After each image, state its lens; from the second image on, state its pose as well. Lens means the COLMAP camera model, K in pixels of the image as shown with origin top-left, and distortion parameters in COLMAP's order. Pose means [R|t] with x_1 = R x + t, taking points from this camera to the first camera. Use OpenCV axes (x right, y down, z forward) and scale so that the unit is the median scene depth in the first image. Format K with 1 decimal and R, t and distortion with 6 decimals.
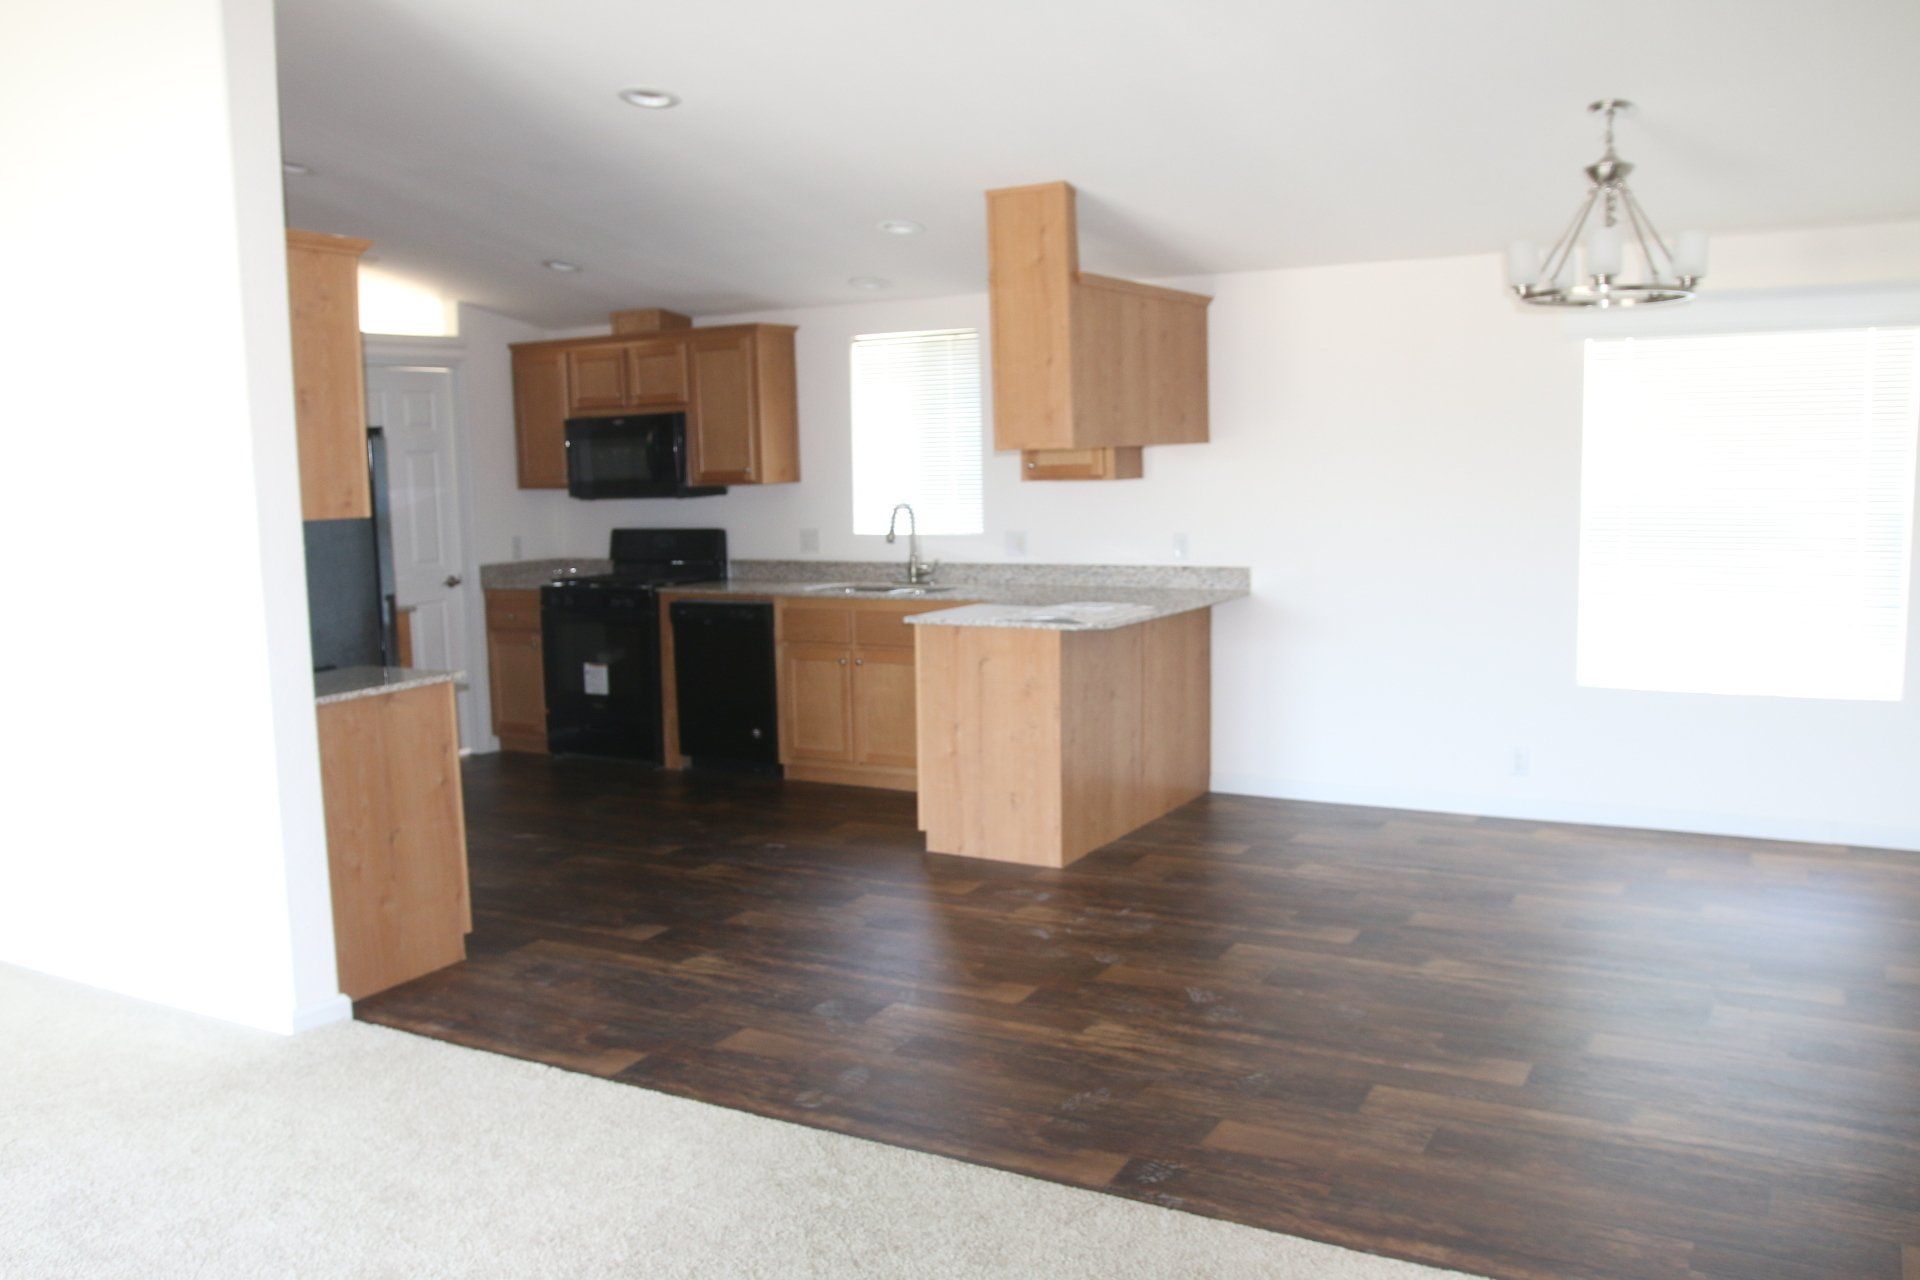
lens RADIAL K [[1666.0, 0, 960.0], [0, 1666.0, 640.0], [0, 0, 1]] dist [-0.037014, 0.009433]
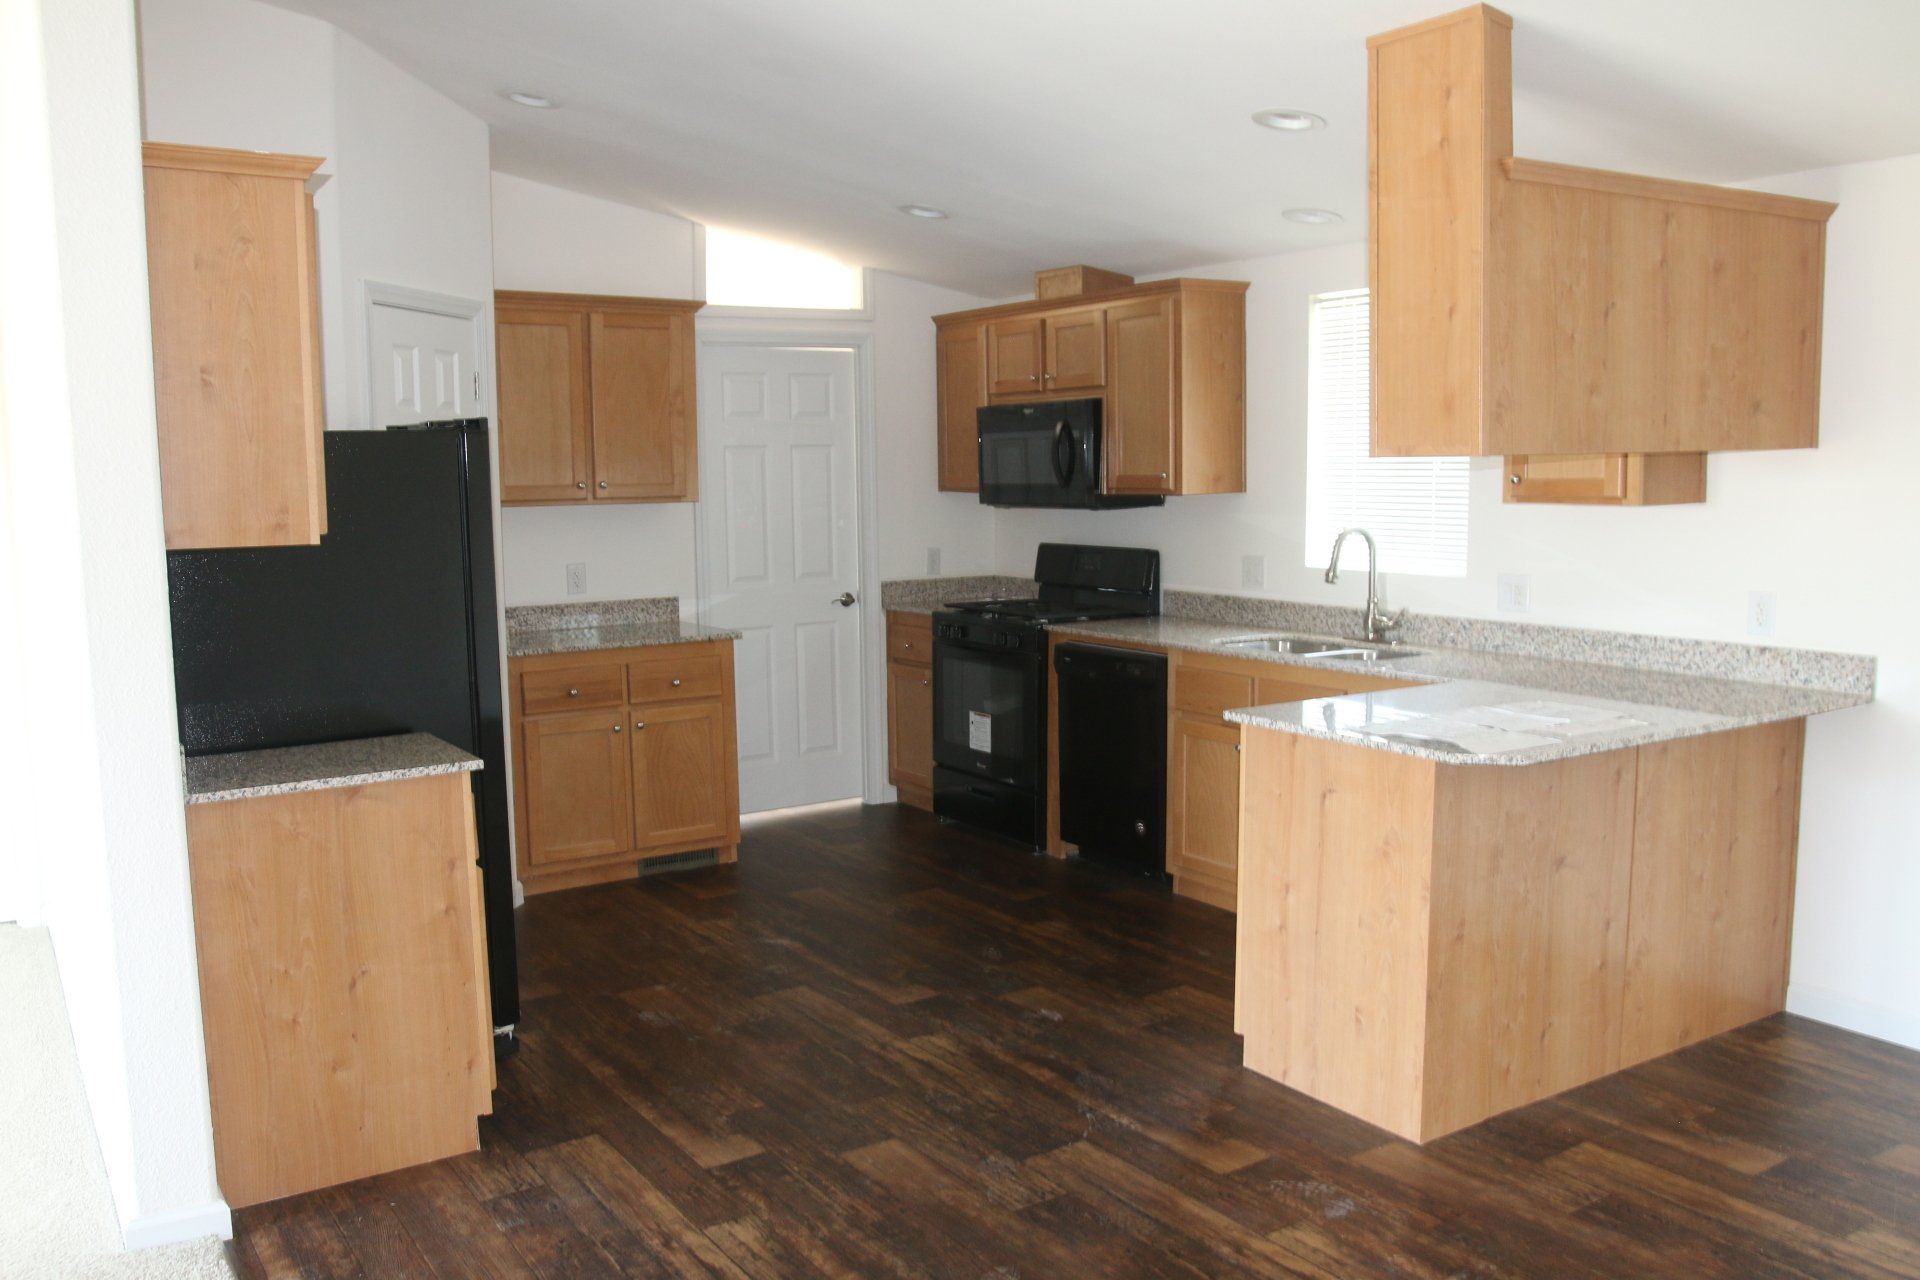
lens RADIAL K [[1621.2, 0, 952.7], [0, 1621.2, 647.1], [0, 0, 1]] dist [-0.088945, 0.082993]
pose [[0.887024, 0.065193, -0.457098, 0.133034], [-0.058848, 0.997871, 0.028122, -0.041519], [0.457958, 0.001954, 0.888972, 0.322403]]
